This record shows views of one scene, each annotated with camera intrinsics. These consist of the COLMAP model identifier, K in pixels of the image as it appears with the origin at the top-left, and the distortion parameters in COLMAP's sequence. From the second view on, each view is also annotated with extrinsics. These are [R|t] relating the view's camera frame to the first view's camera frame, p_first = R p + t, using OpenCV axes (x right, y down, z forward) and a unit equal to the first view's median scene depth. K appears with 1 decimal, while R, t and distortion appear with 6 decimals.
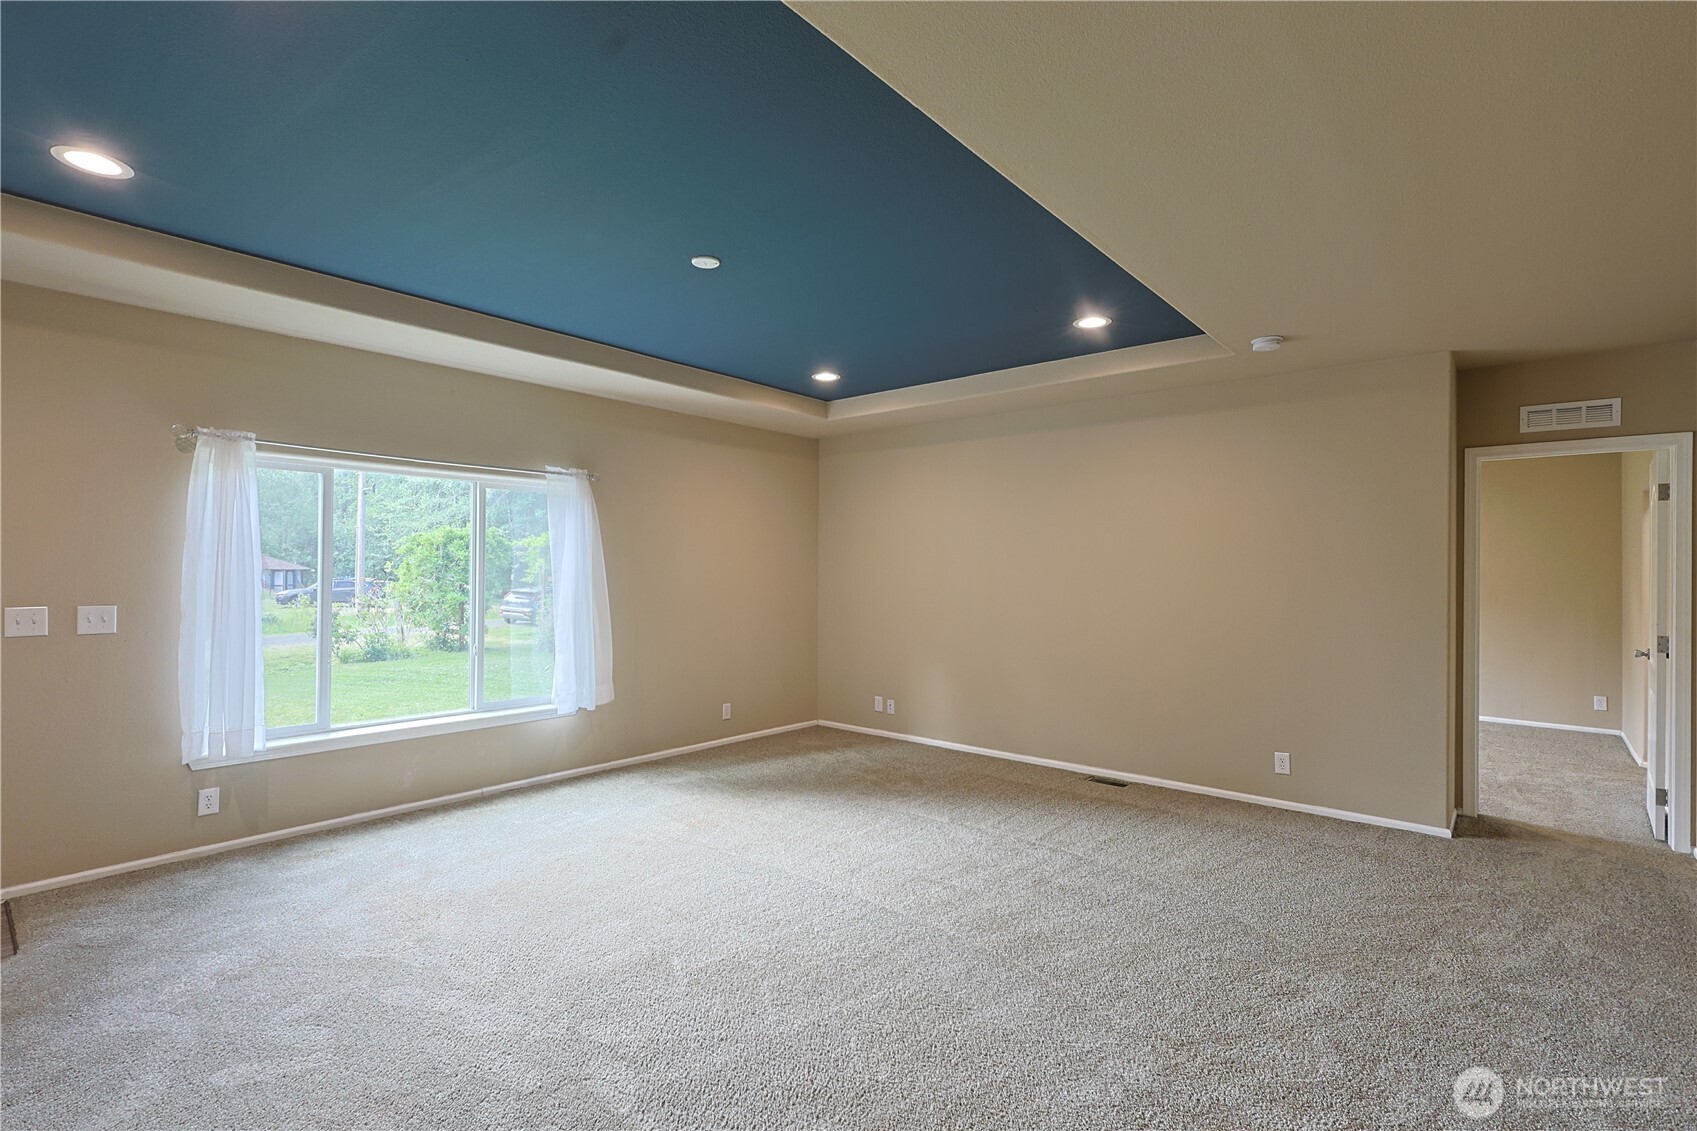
lens RADIAL K [[786.1, 0, 854.5], [0, 786.1, 560.7], [0, 0, 1]] dist [0.010077, -0.002547]
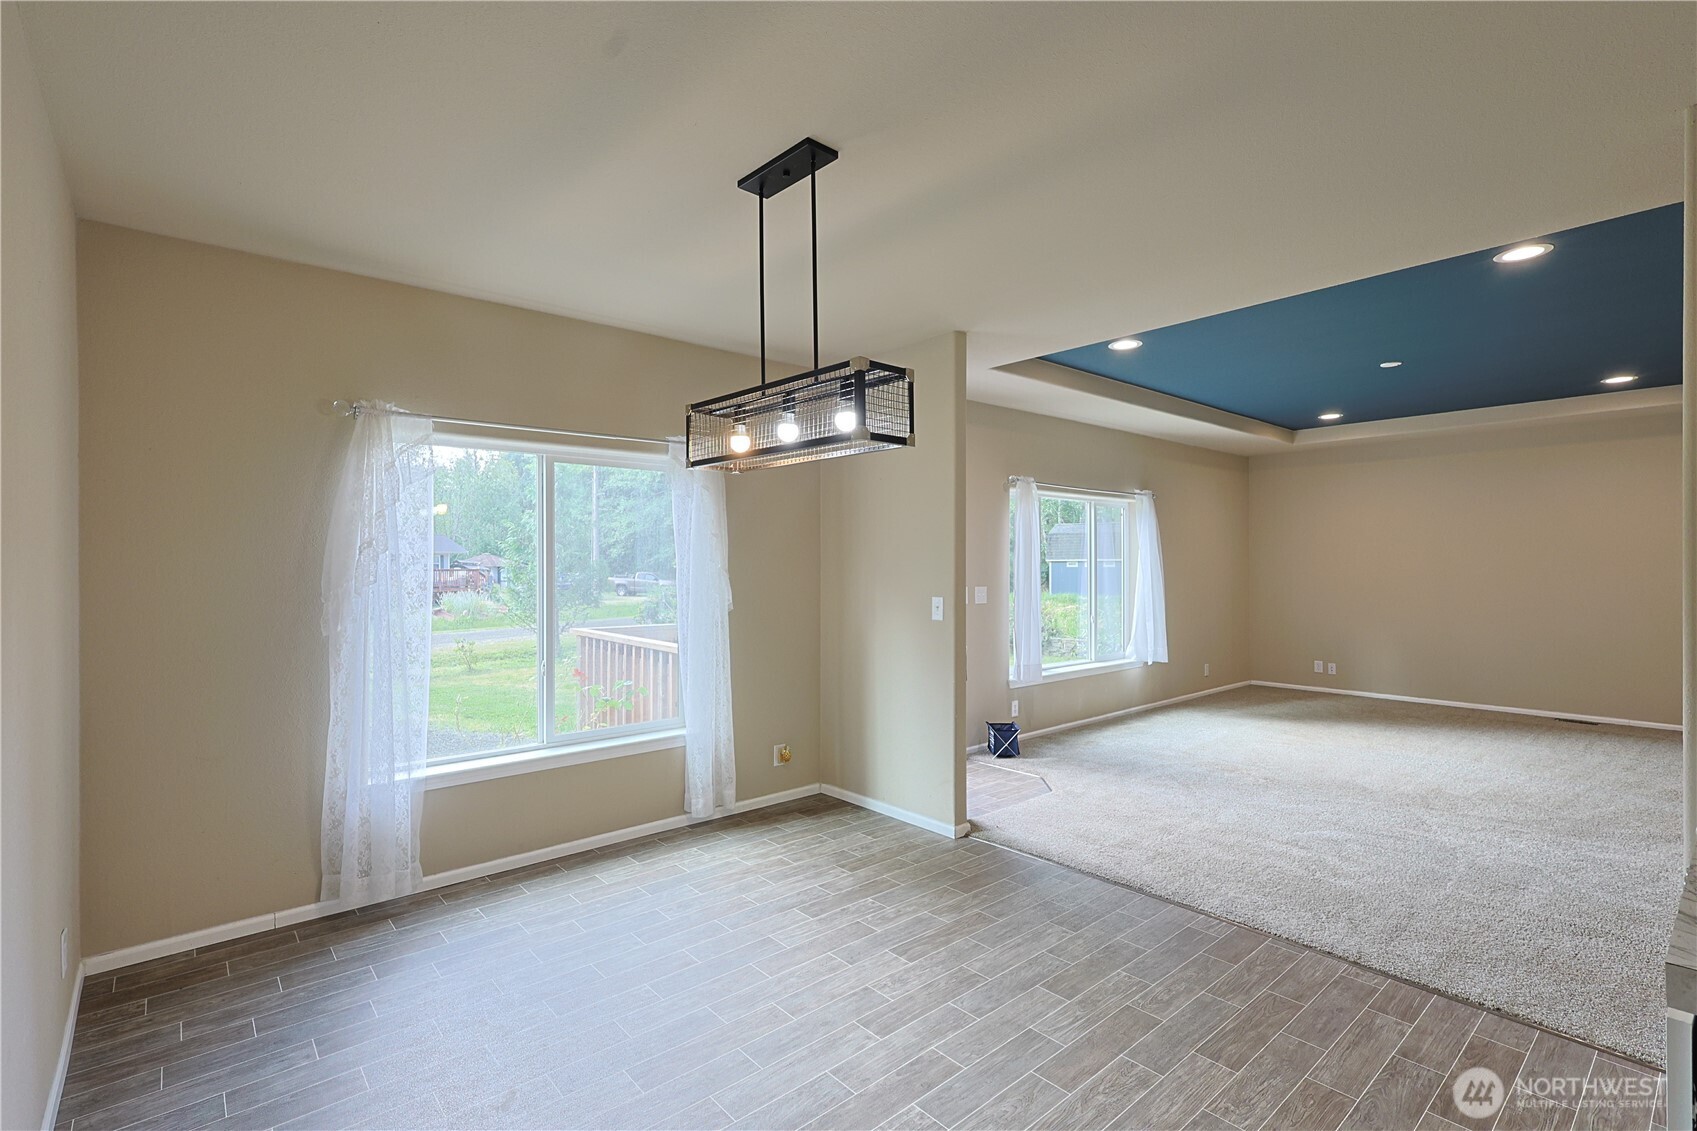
lens RADIAL K [[786.1, 0, 840.9], [0, 786.1, 564.8], [0, 0, 1]] dist [0.010077, -0.002547]
pose [[0.988419, -0.009582, -0.151448, -0.664648], [0.011852, 0.999830, 0.014092, -0.010266], [0.151287, -0.015724, 0.988365, -0.453018]]
